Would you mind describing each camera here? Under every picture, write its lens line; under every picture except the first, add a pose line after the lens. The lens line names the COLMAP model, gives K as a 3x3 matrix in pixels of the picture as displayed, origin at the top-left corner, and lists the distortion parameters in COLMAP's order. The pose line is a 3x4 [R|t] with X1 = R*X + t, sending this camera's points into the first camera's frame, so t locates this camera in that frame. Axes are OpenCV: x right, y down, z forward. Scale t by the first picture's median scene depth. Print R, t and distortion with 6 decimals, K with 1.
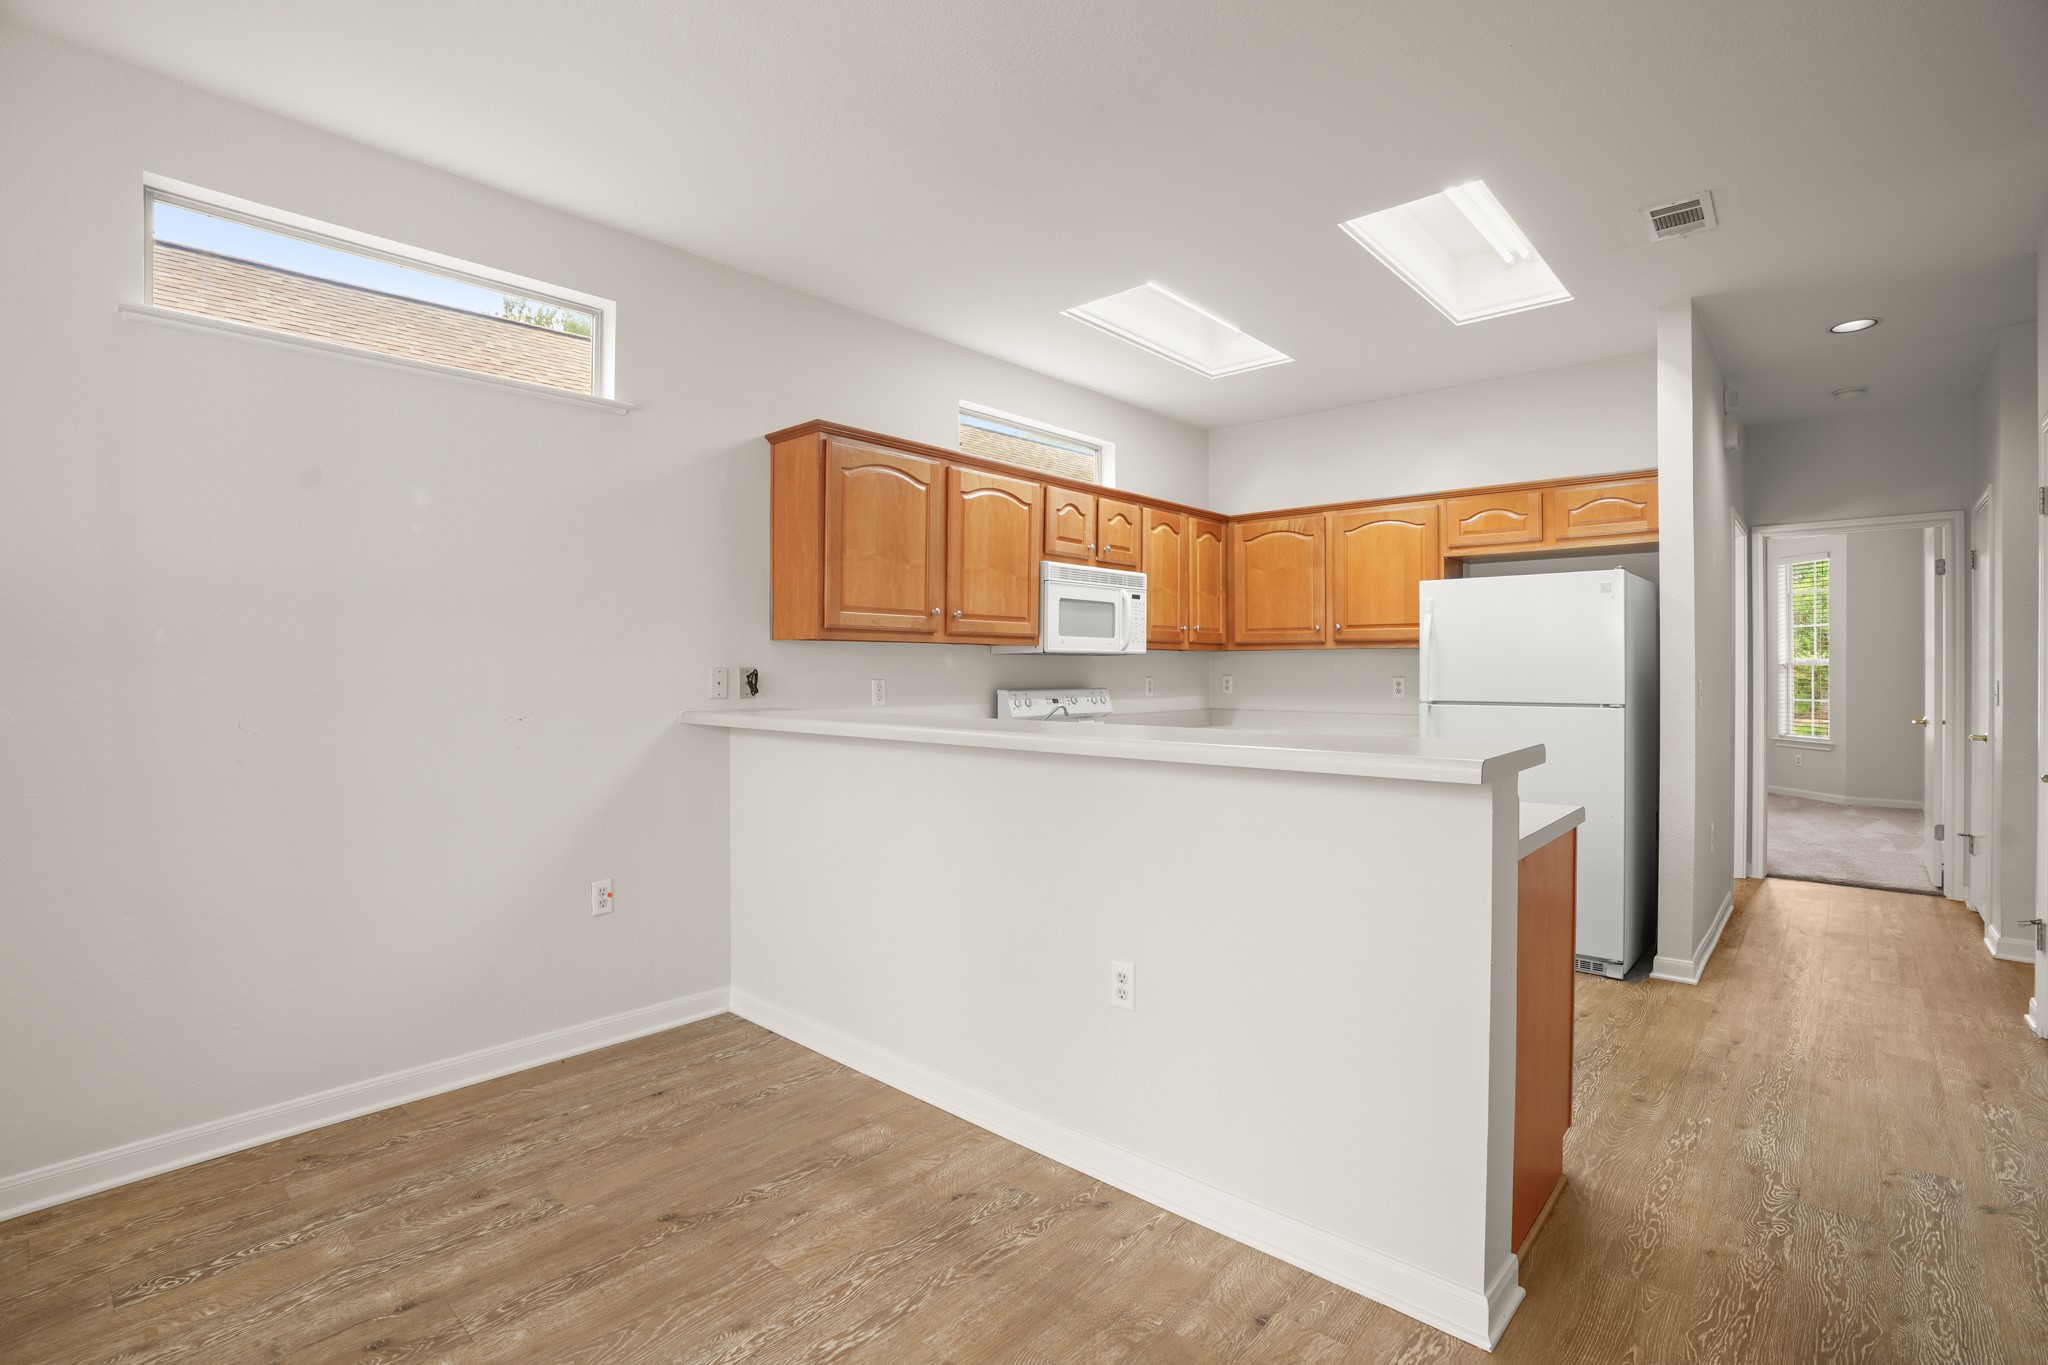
lens RADIAL K [[954.0, 0, 1011.9], [0, 954.0, 671.7], [0, 0, 1]] dist [-0.056494, 0.020882]
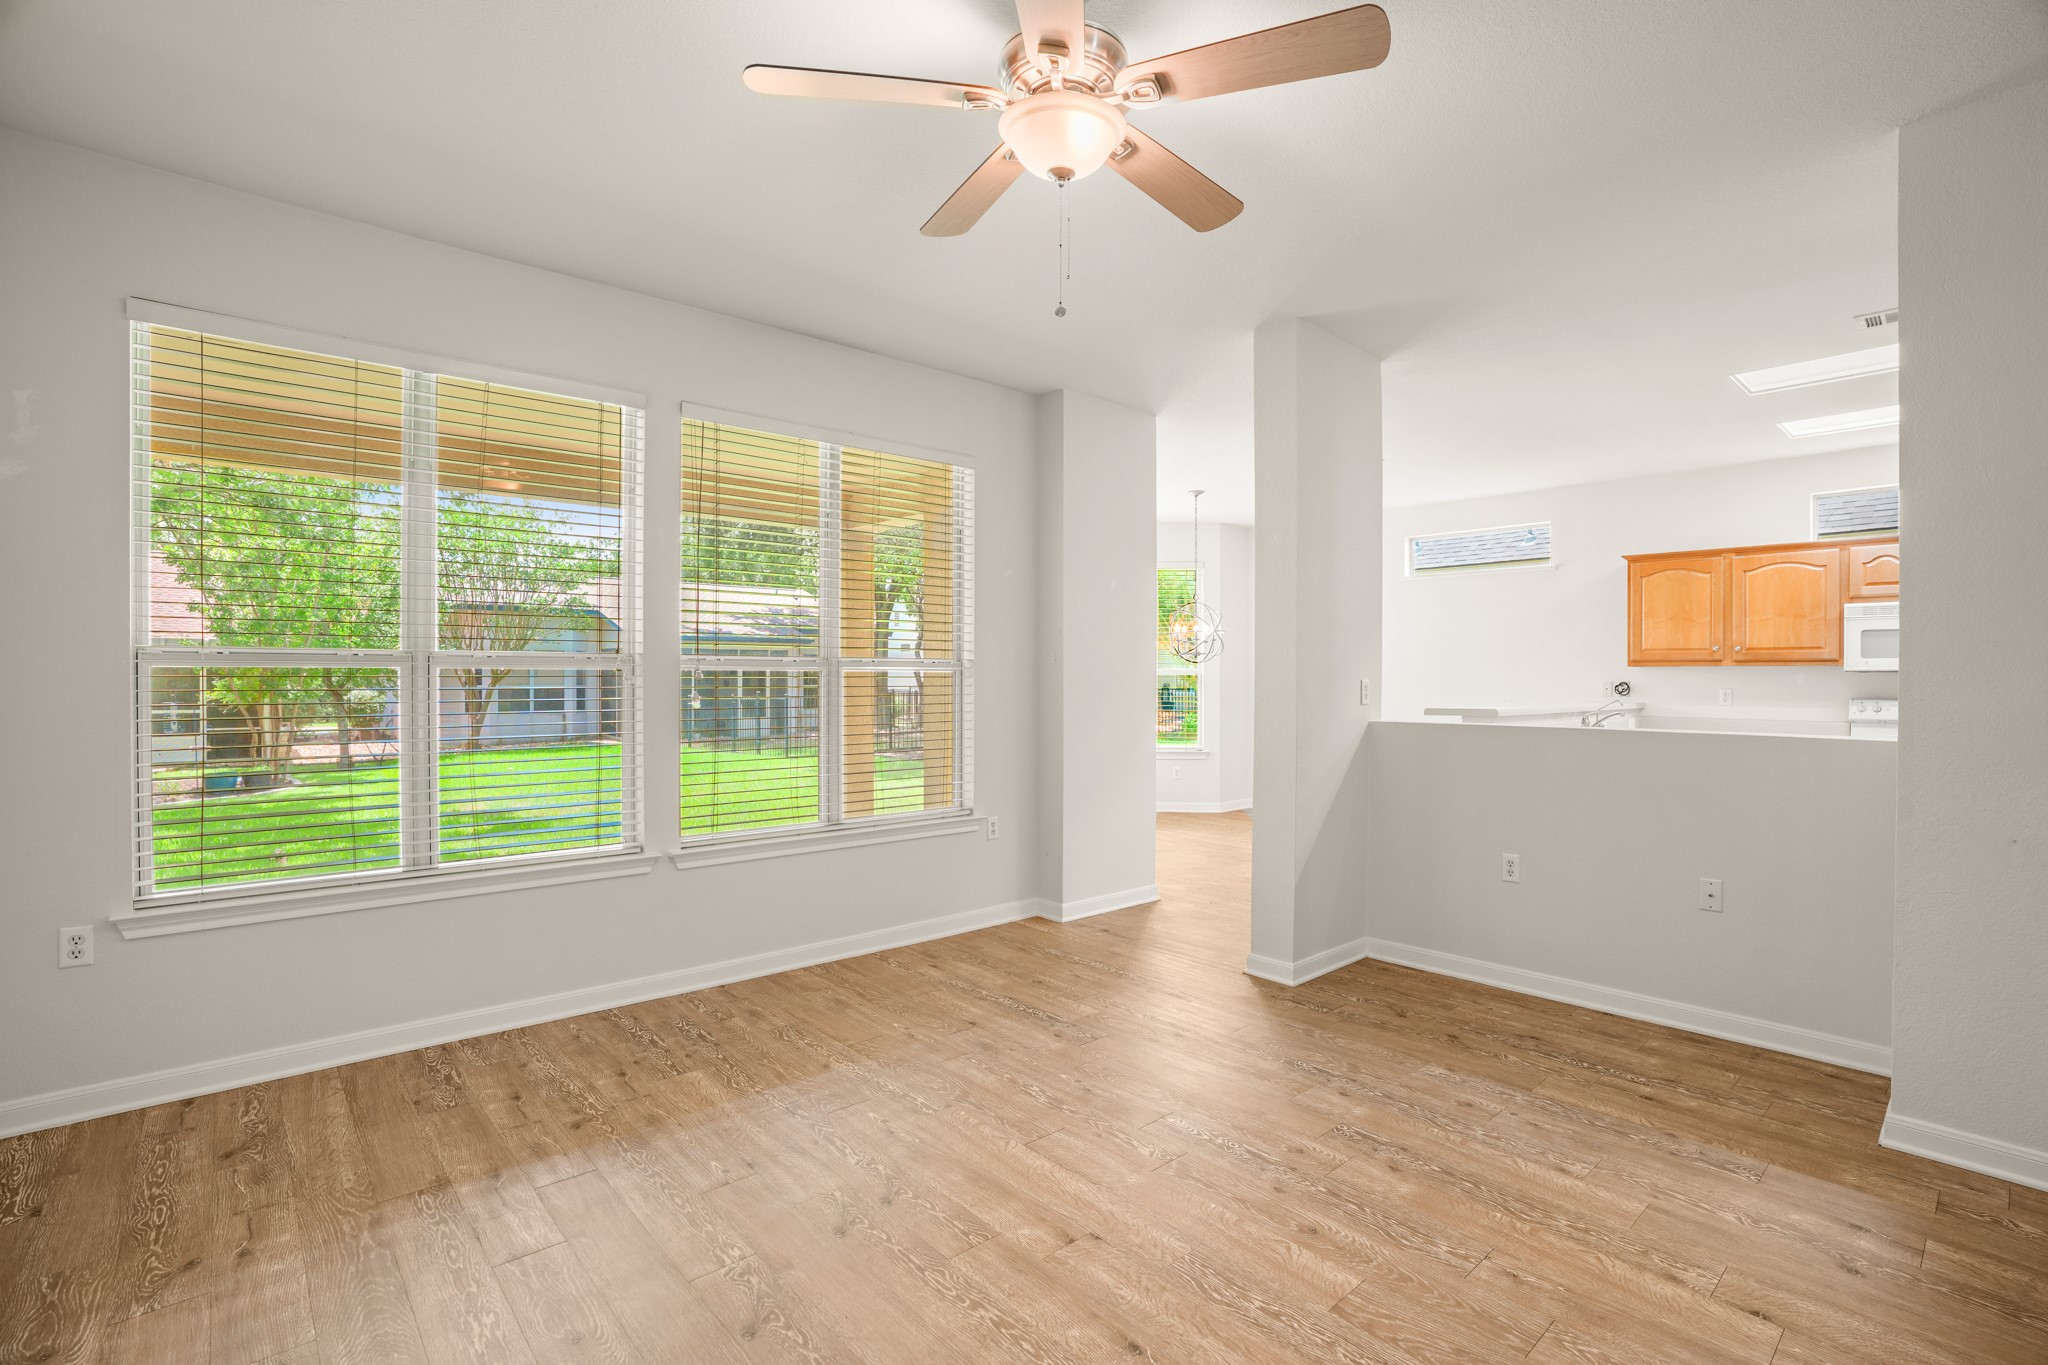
lens RADIAL K [[942.2, 0, 1027.5], [0, 942.2, 686.7], [0, 0, 1]] dist [-0.070743, 0.026263]
pose [[-0.099382, 0.008180, -0.995016, 1.311894], [-0.007830, 0.999929, 0.009003, -0.000090], [0.995019, 0.008686, -0.099311, -0.032399]]
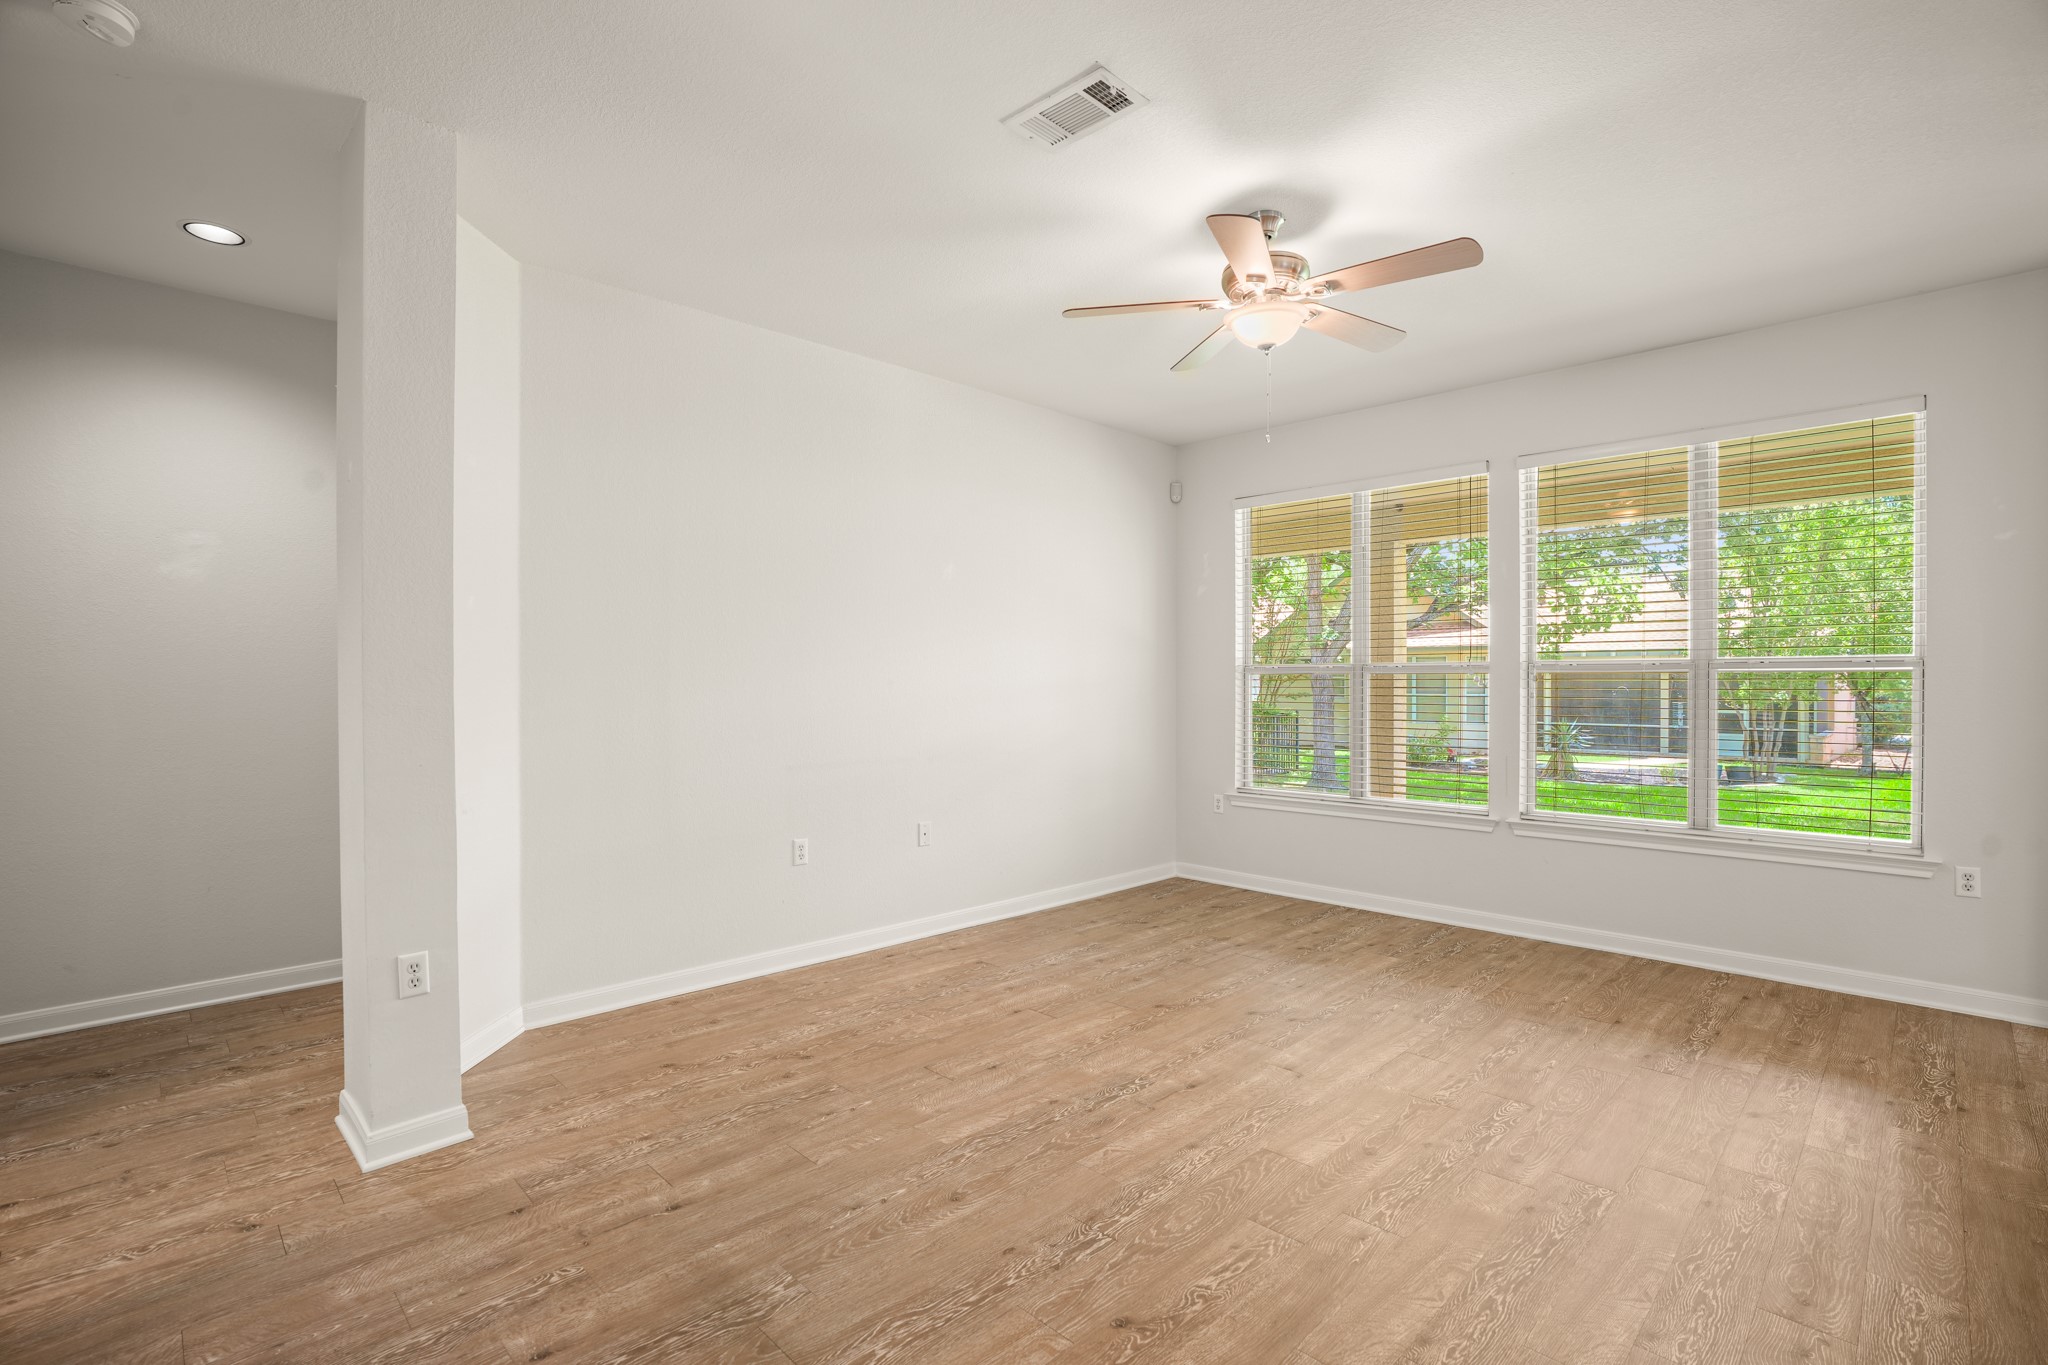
lens RADIAL K [[942.2, 0, 1027.5], [0, 942.2, 686.7], [0, 0, 1]] dist [-0.070743, 0.026263]
pose [[-0.998991, -0.002136, 0.044859, 1.026483], [-0.001672, 0.999945, 0.010377, -0.001225], [-0.044878, 0.010292, -0.998939, 0.589107]]
